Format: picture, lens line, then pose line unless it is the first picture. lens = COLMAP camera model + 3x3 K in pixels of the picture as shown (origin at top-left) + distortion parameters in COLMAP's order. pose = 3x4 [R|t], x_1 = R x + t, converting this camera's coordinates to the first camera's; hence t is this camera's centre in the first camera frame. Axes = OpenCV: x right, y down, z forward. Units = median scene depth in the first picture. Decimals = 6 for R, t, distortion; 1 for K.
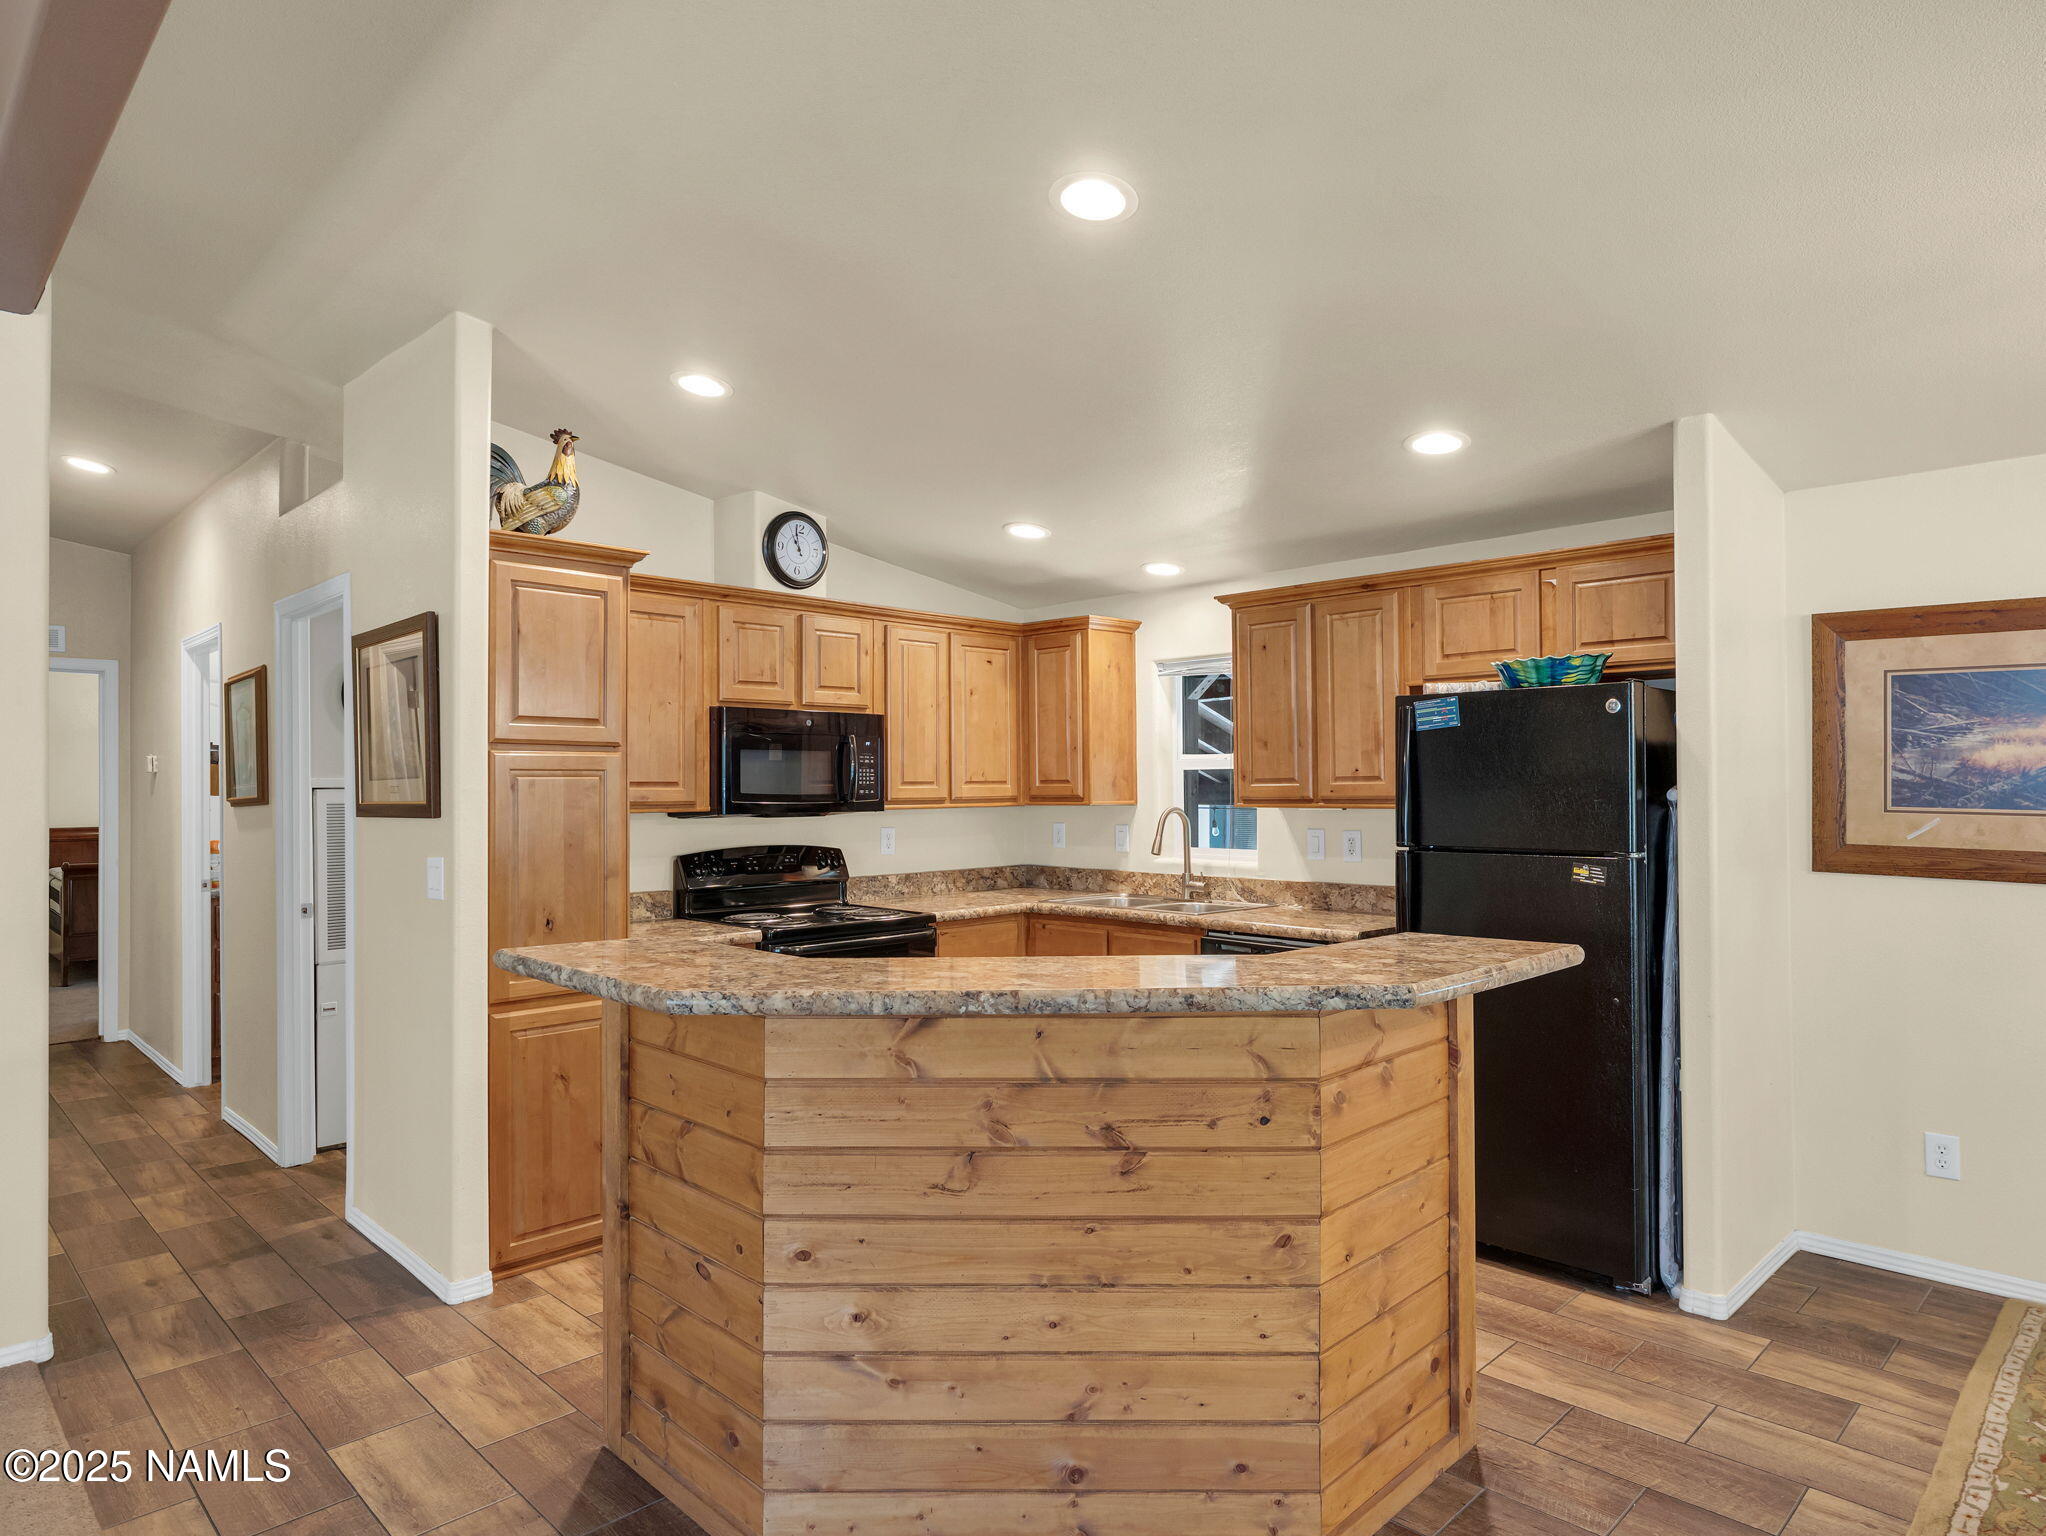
lens RADIAL K [[1209.3, 0, 1009.1], [0, 1209.3, 771.3], [0, 0, 1]] dist [0.007255, -0.001522]
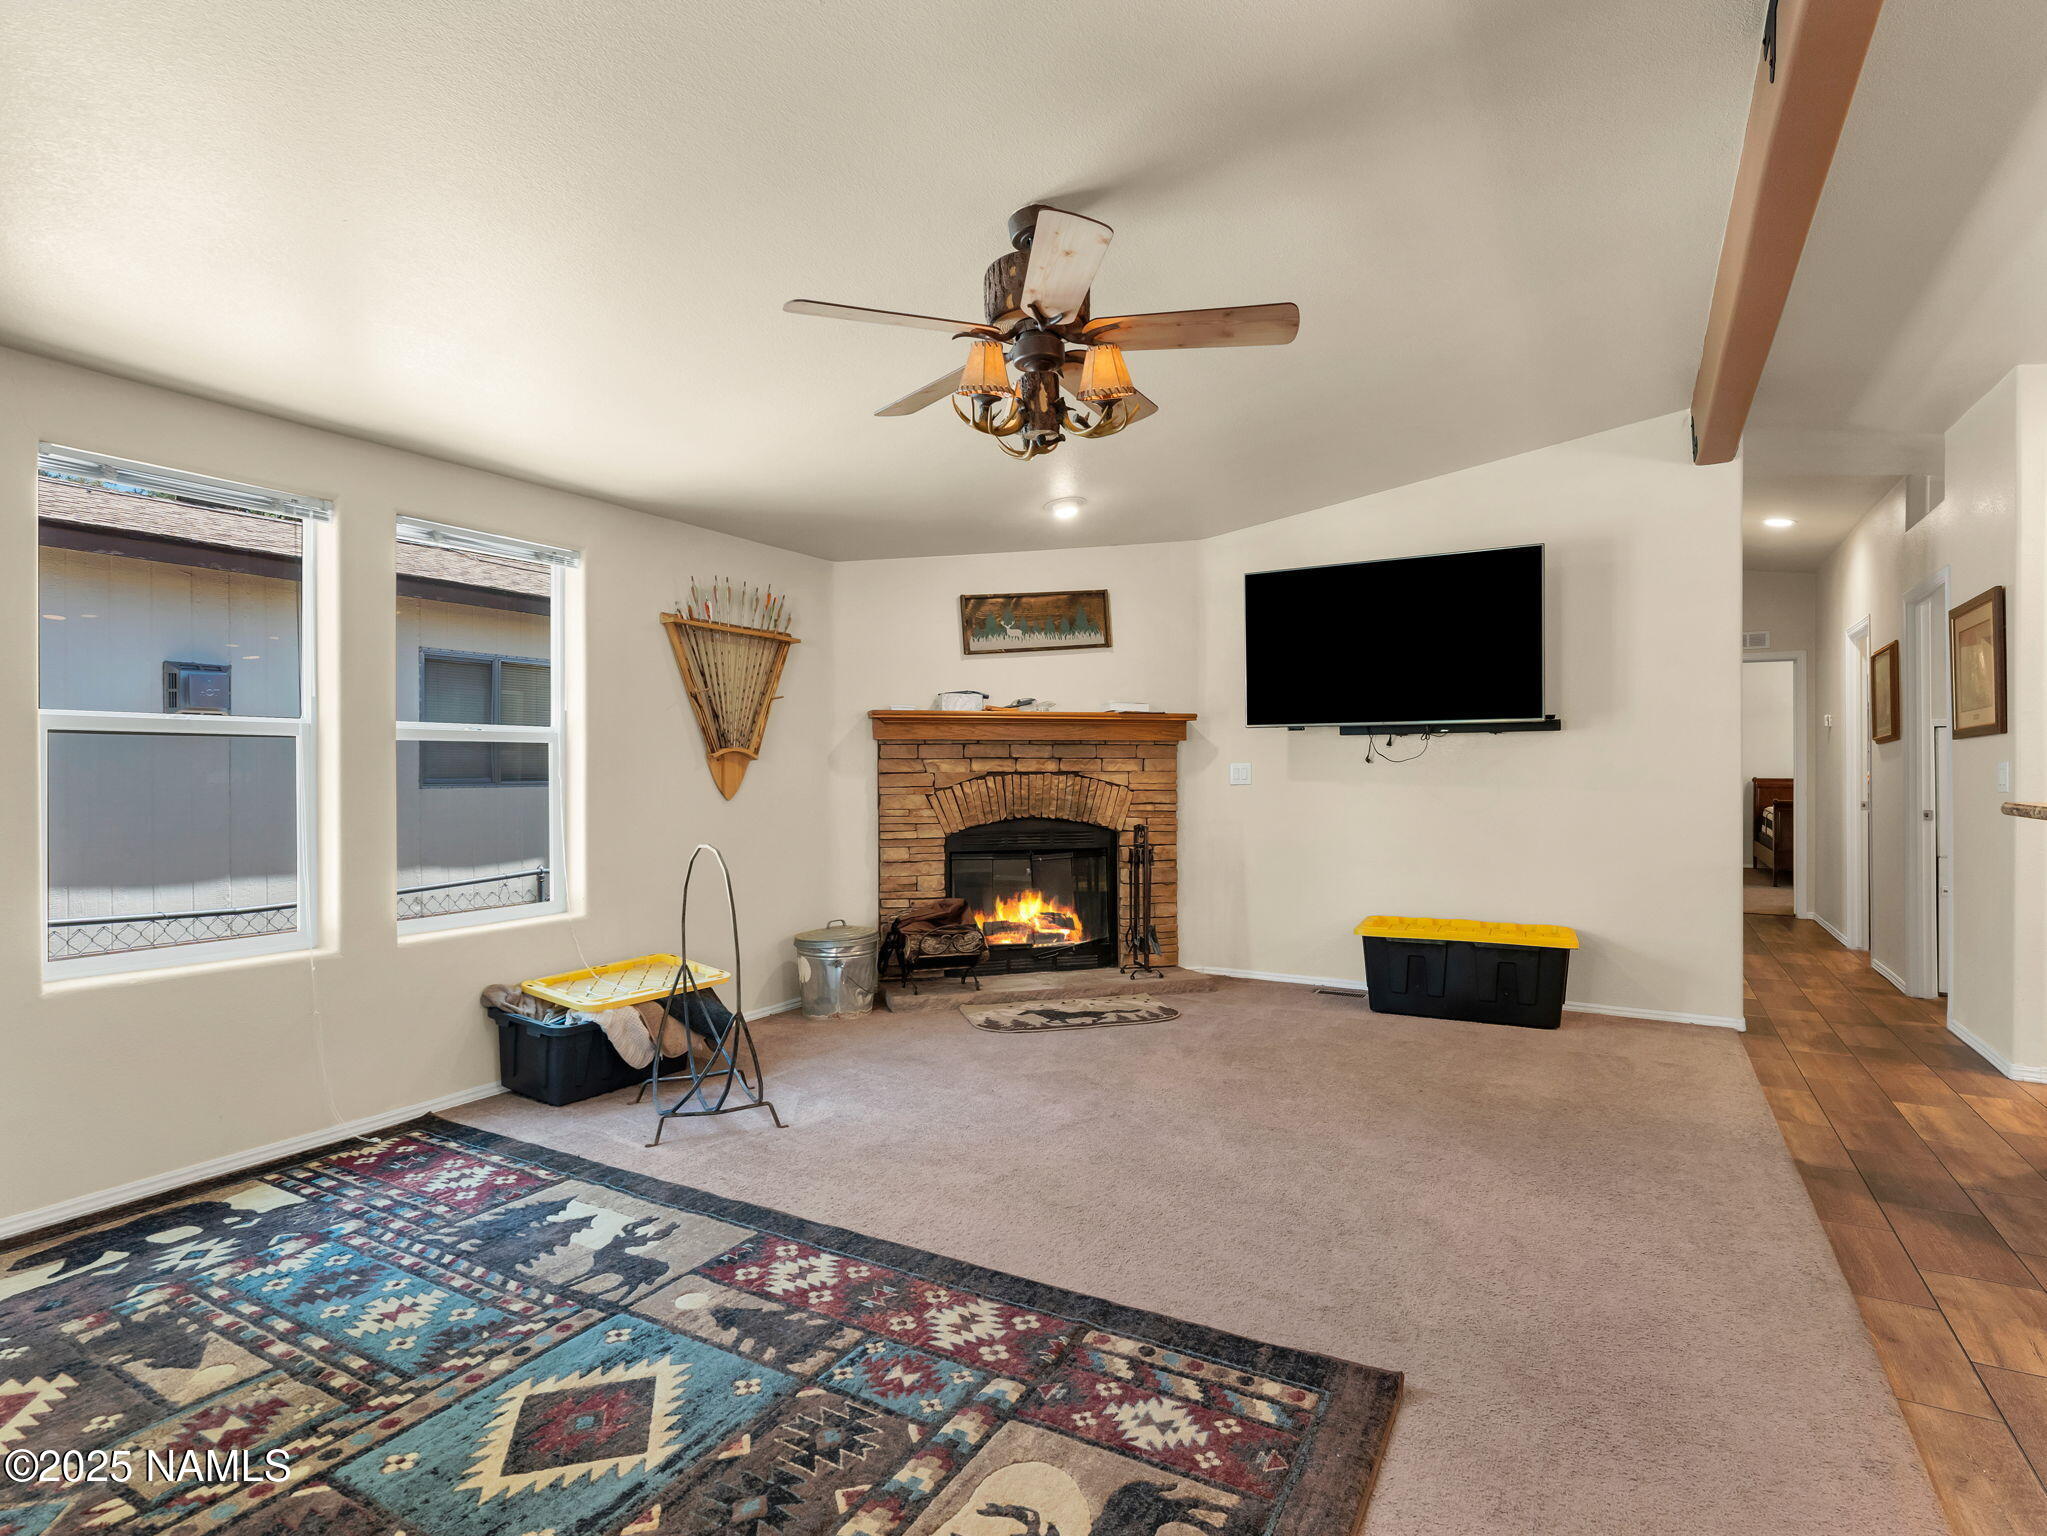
lens RADIAL K [[1052.2, 0, 1021.3], [0, 1052.2, 768.7], [0, 0, 1]] dist [-0.002147, 0.000648]
pose [[0.270043, 0.003195, -0.962843, 0.359243], [0.007714, 0.999955, 0.005481, 0.059732], [0.962817, -0.008908, 0.270006, -0.384530]]
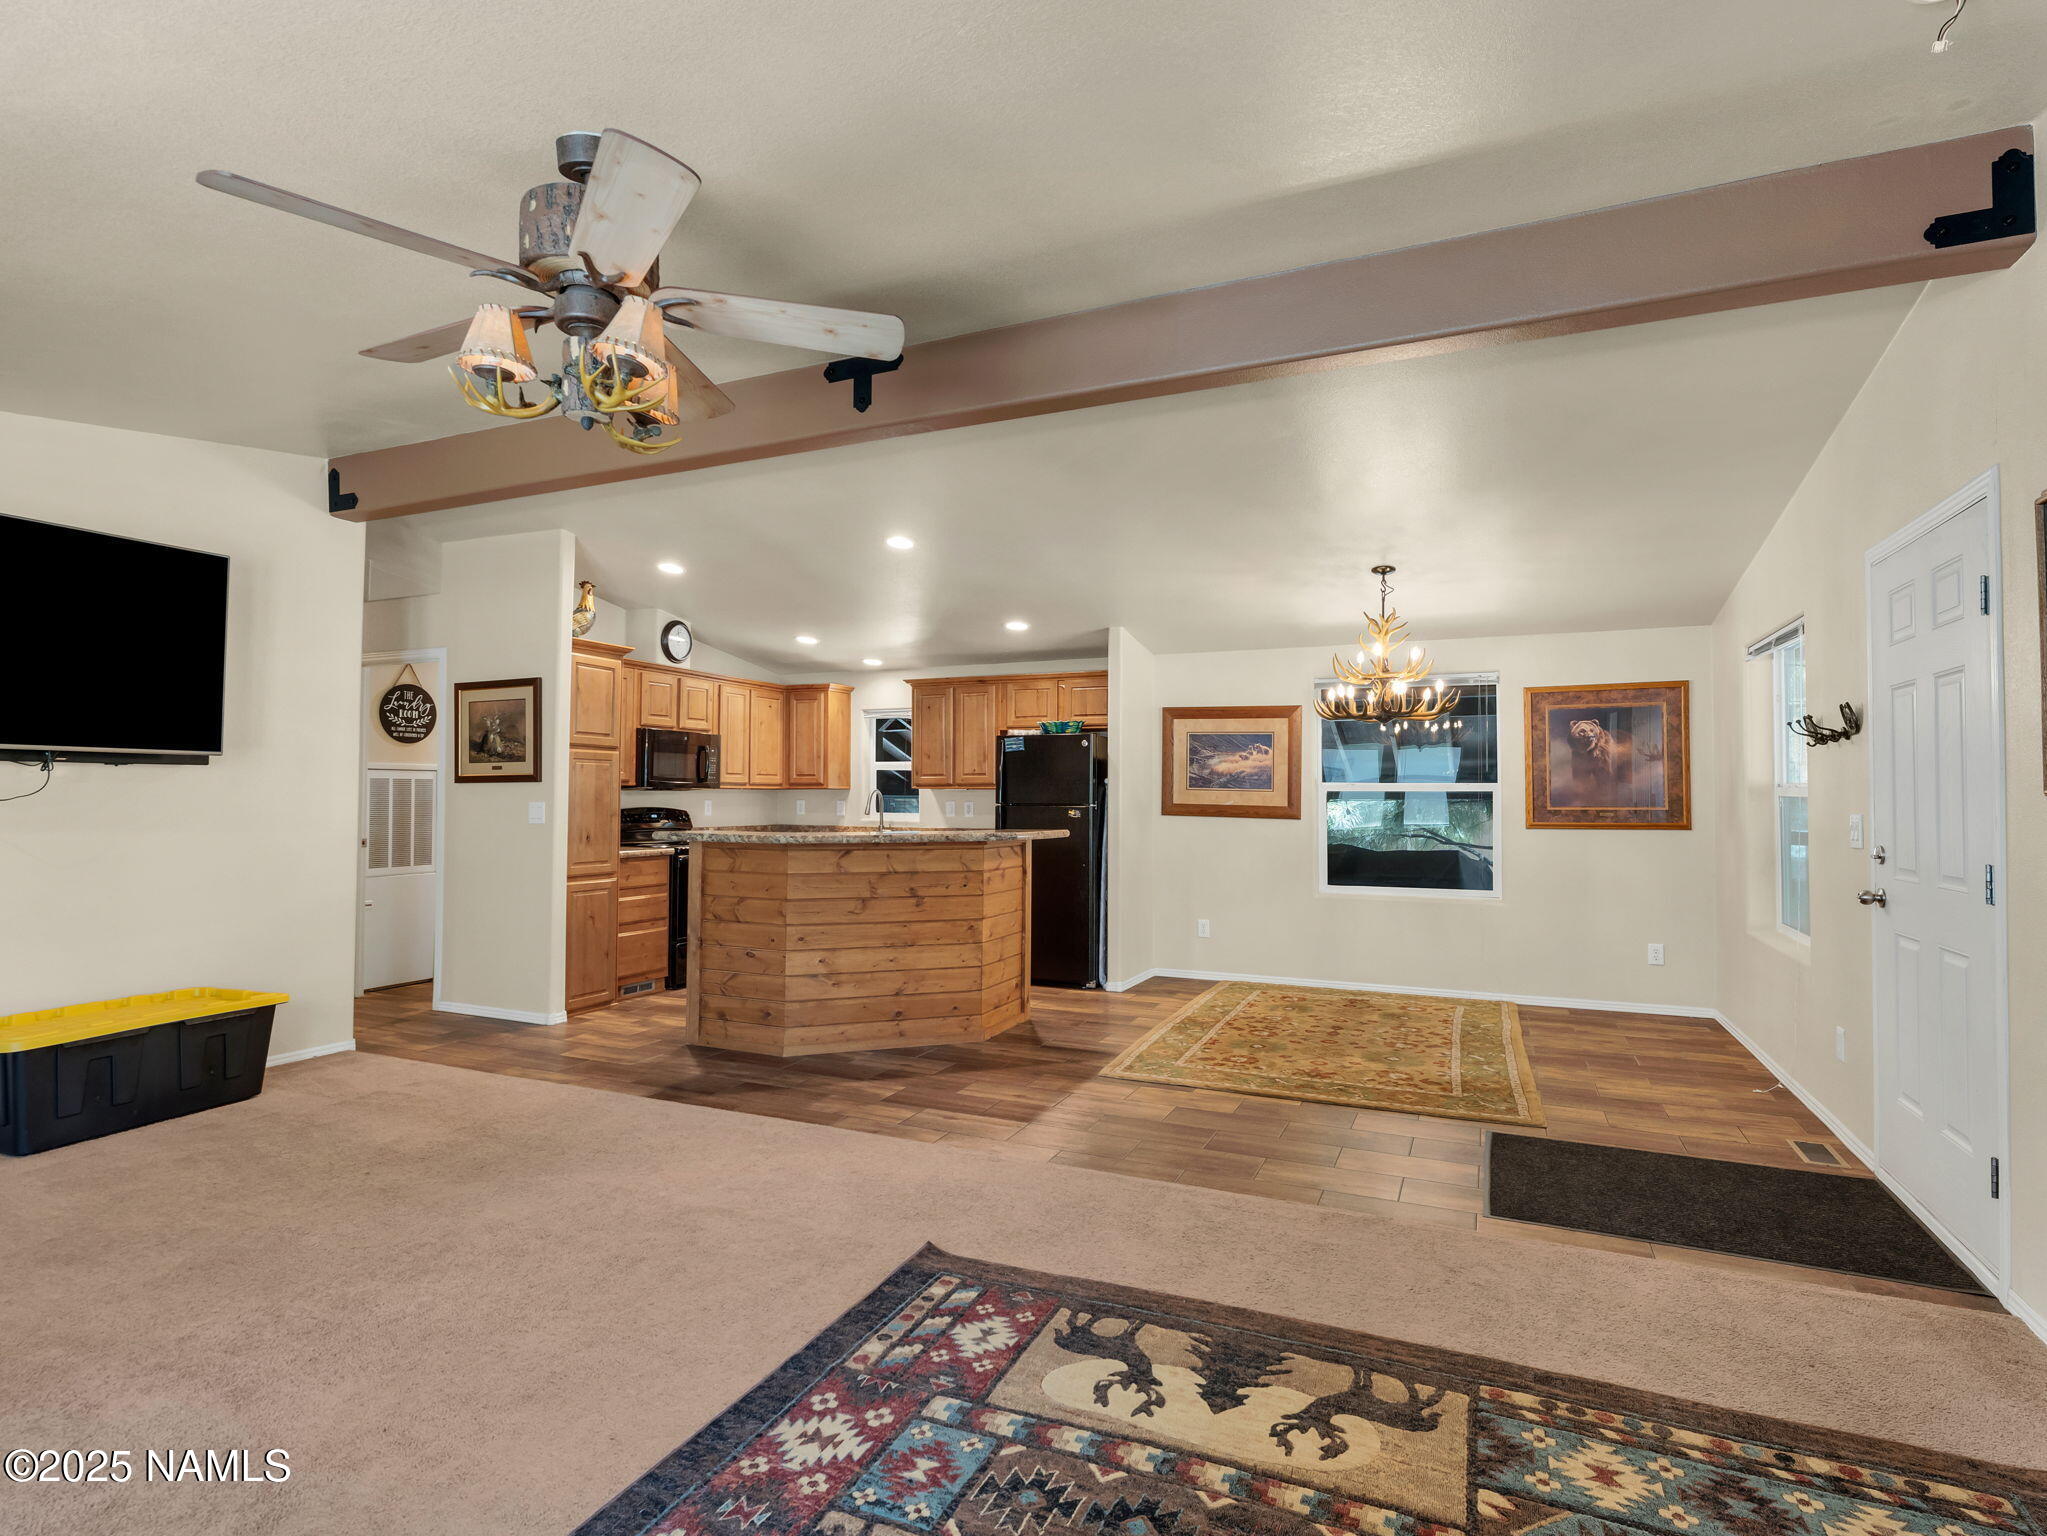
lens RADIAL K [[1052.2, 0, 1024.1], [0, 1052.2, 762.1], [0, 0, 1]] dist [-0.002147, 0.000648]
pose [[0.929160, 0.023265, 0.368945, -0.351042], [-0.014616, 0.999549, -0.026220, 0.036892], [-0.369389, 0.018970, 0.929081, -0.822231]]
